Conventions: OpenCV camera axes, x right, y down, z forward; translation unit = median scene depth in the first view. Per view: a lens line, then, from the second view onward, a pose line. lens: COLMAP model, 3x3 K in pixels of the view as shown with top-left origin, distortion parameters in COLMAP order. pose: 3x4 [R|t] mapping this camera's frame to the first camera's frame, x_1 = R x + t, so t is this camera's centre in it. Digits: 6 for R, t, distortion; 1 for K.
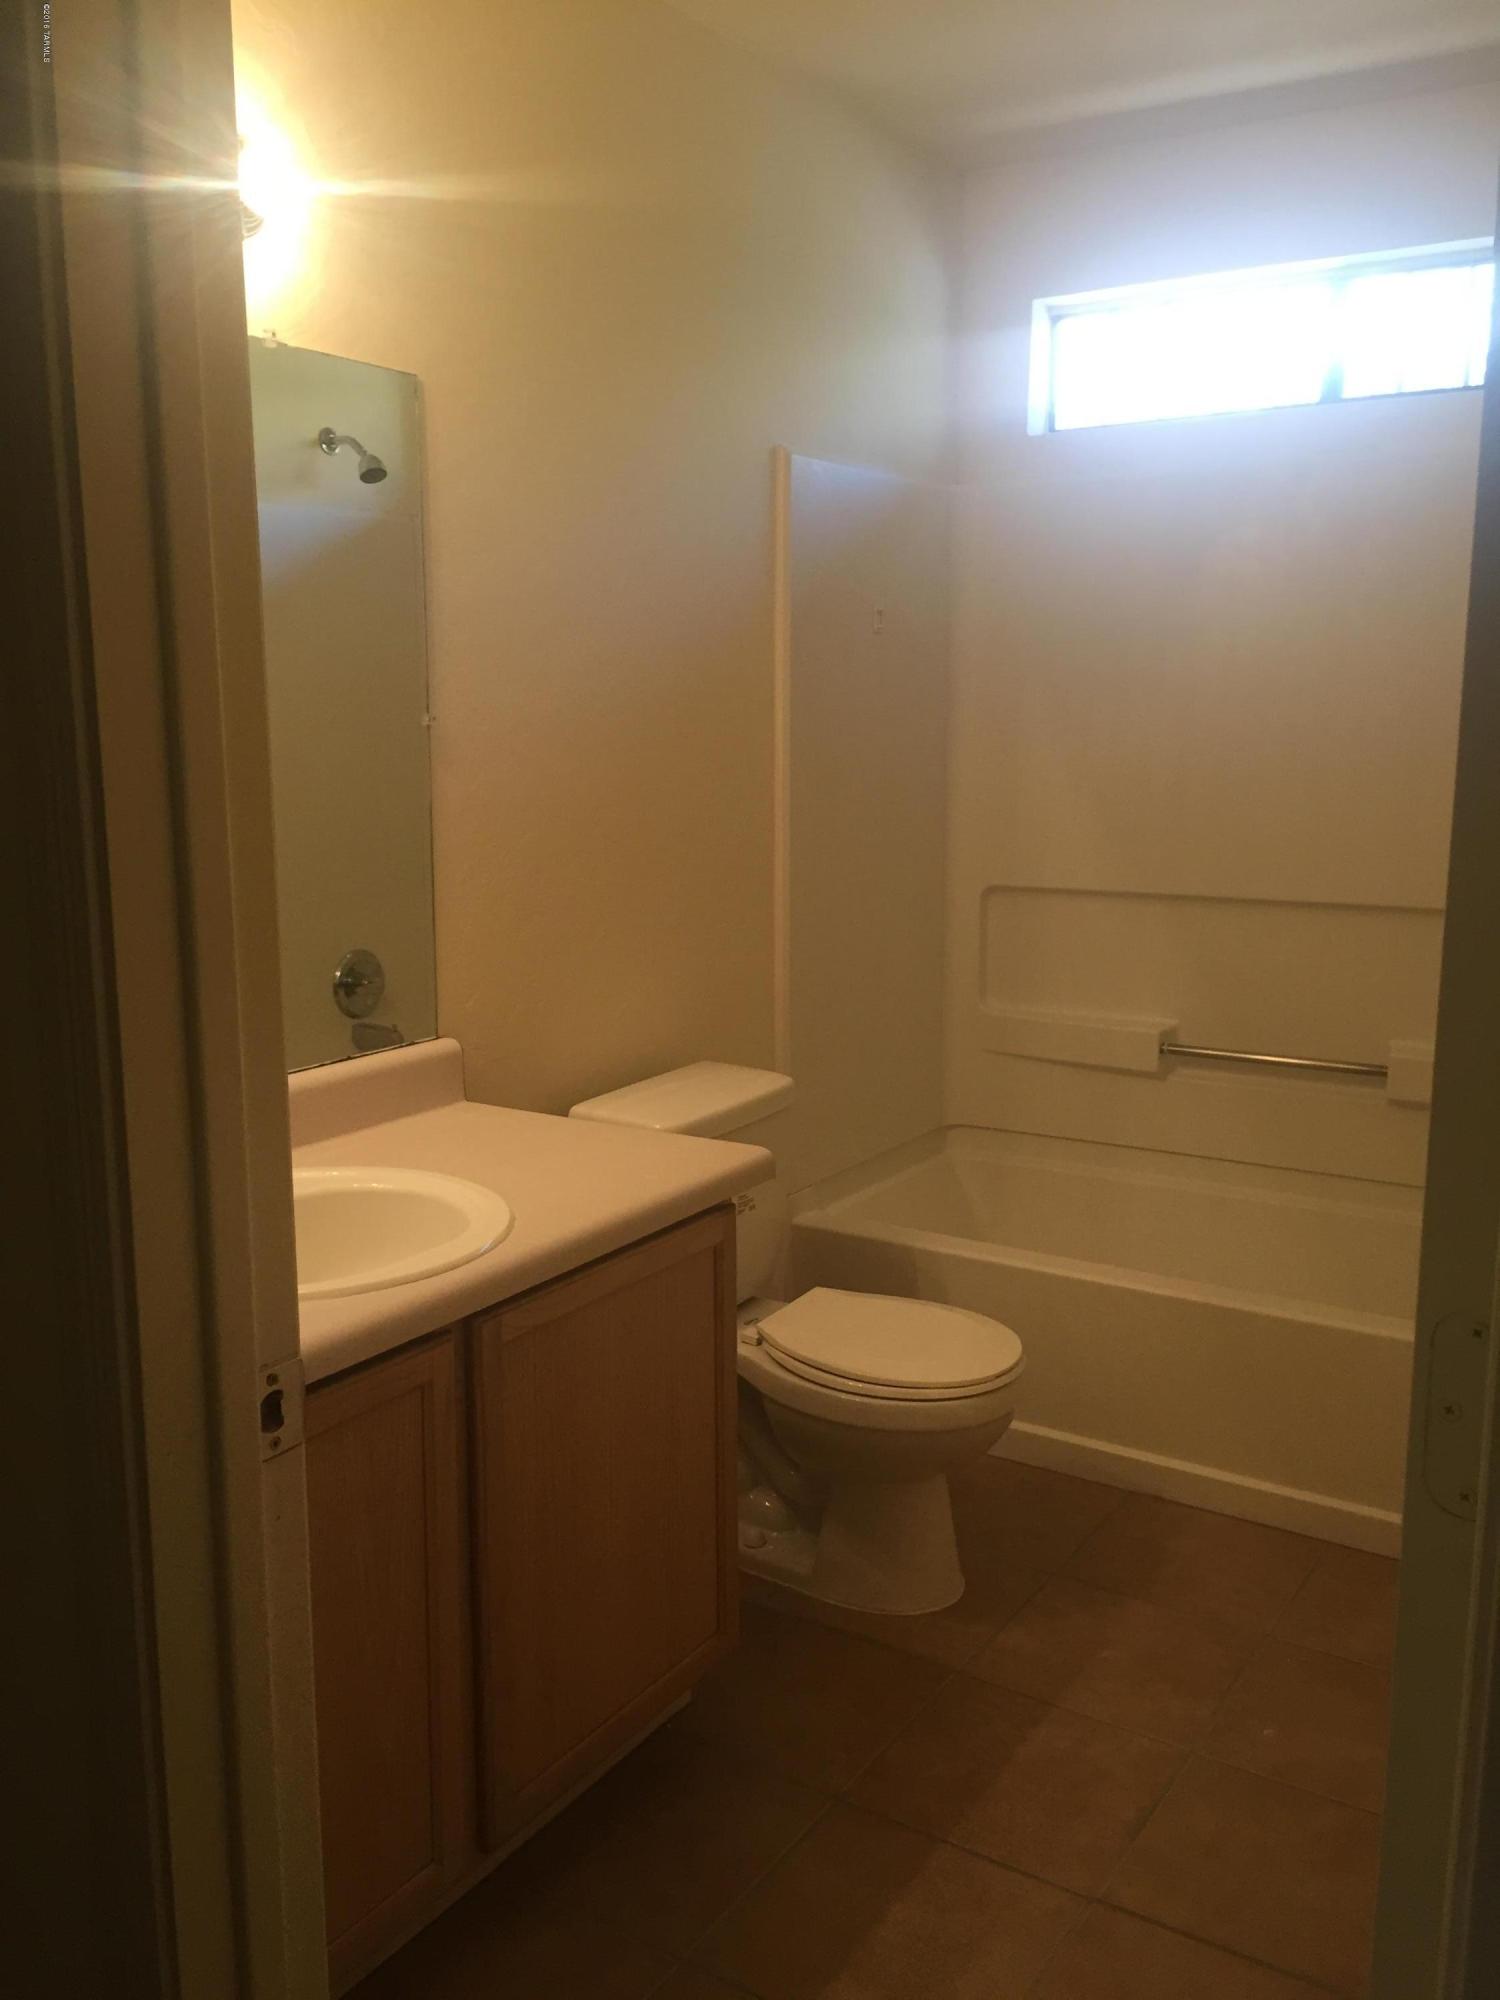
lens RADIAL K [[1721.8, 0, 758.0], [0, 1721.8, 1001.5], [0, 0, 1]] dist [0.085900, -0.134170]
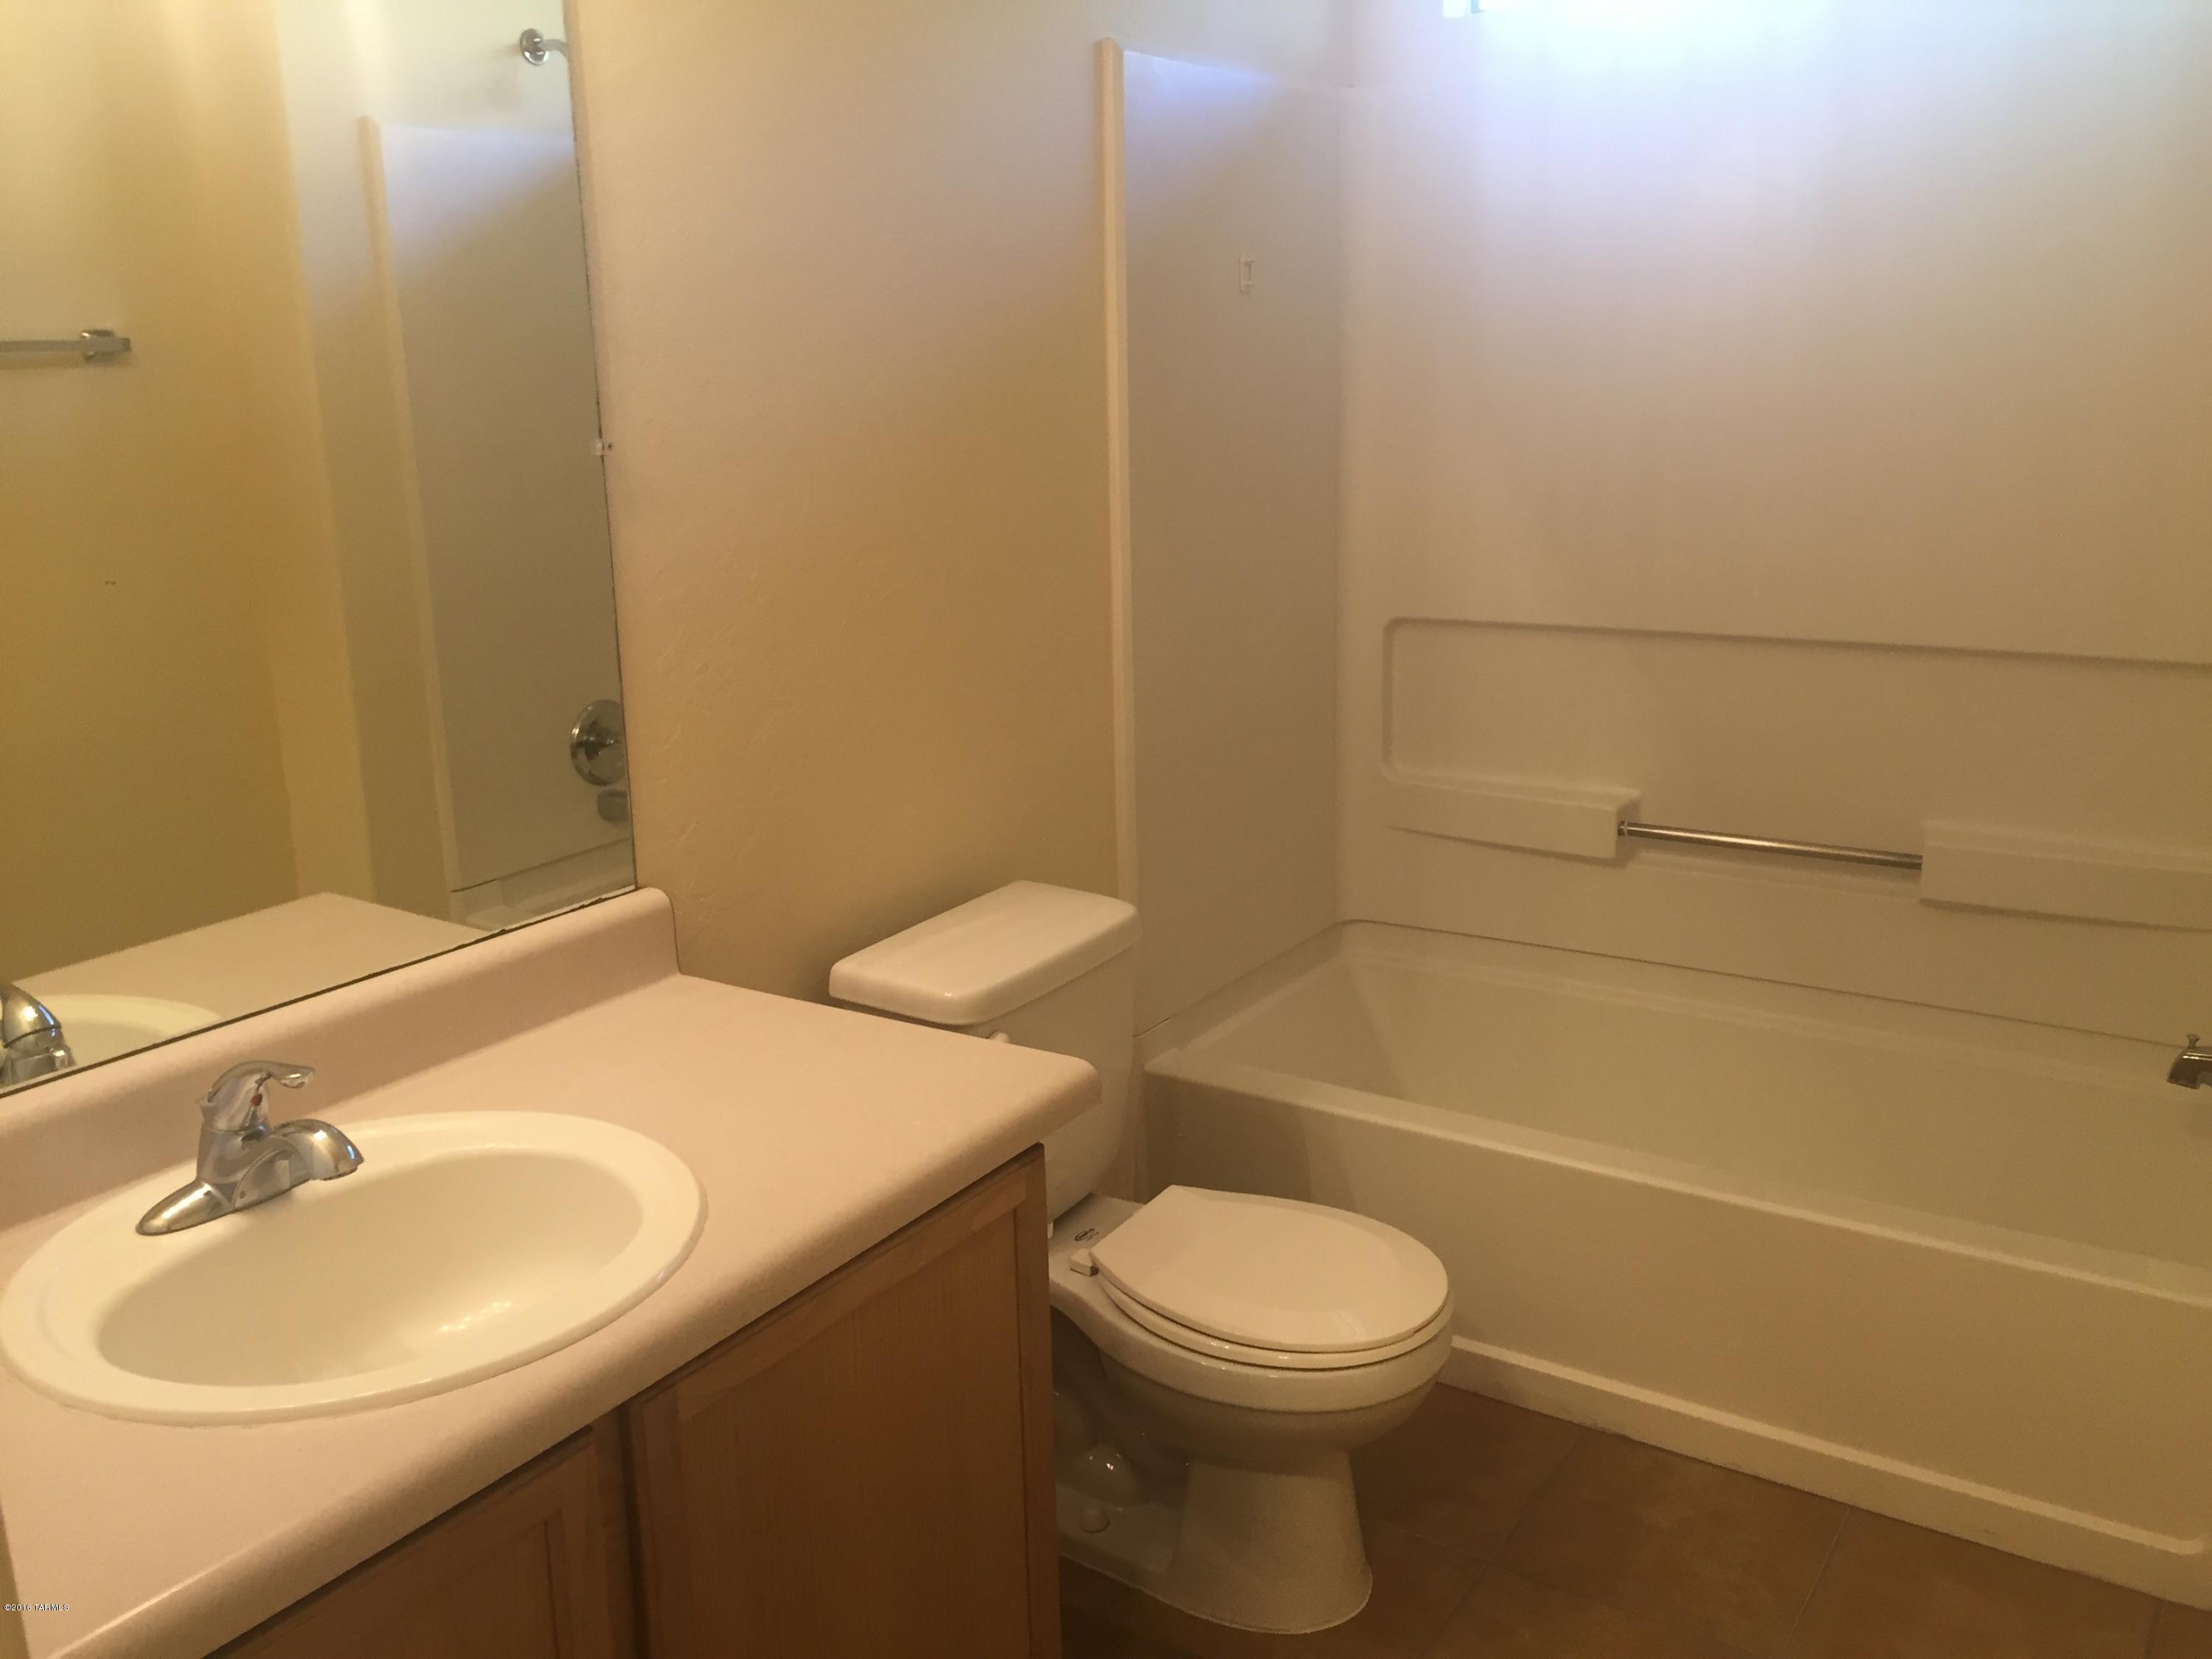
lens RADIAL K [[1904.3, 0, 1099.2], [0, 1904.3, 803.6], [0, 0, 1]] dist [0.085900, -0.134170]
pose [[0.999742, -0.015411, -0.016658, 0.016995], [0.016487, 0.997650, 0.066507, -0.050406], [0.015594, -0.066764, 0.997647, 0.161430]]
